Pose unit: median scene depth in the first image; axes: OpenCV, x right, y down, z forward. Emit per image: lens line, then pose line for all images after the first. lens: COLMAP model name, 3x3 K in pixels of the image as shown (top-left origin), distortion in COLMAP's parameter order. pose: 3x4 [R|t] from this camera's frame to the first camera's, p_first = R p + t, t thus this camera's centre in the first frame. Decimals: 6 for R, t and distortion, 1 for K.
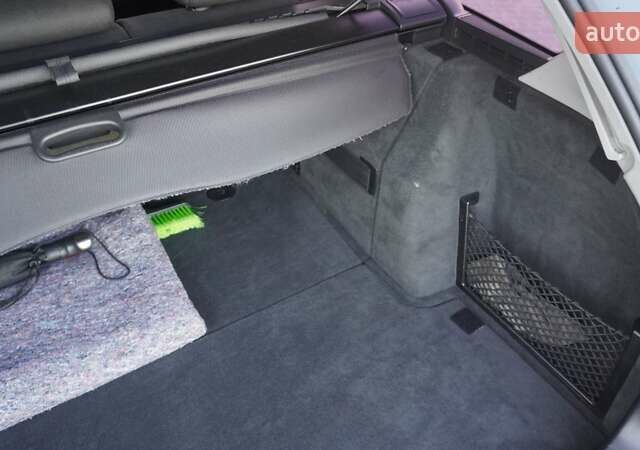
lens RADIAL K [[538.6, 0, 319.8], [0, 538.6, 233.6], [0, 0, 1]] dist [-0.030648, 0.007581]
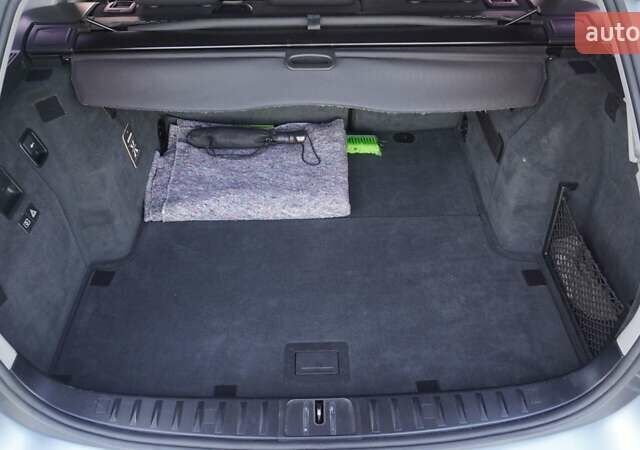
lens RADIAL K [[538.6, 0, 319.8], [0, 538.6, 233.6], [0, 0, 1]] dist [-0.030648, 0.007581]
pose [[0.857641, 0.342164, -0.383896, 0.310493], [-0.332129, 0.938490, 0.094478, 0.120661], [0.392610, 0.046476, 0.918530, -0.400365]]
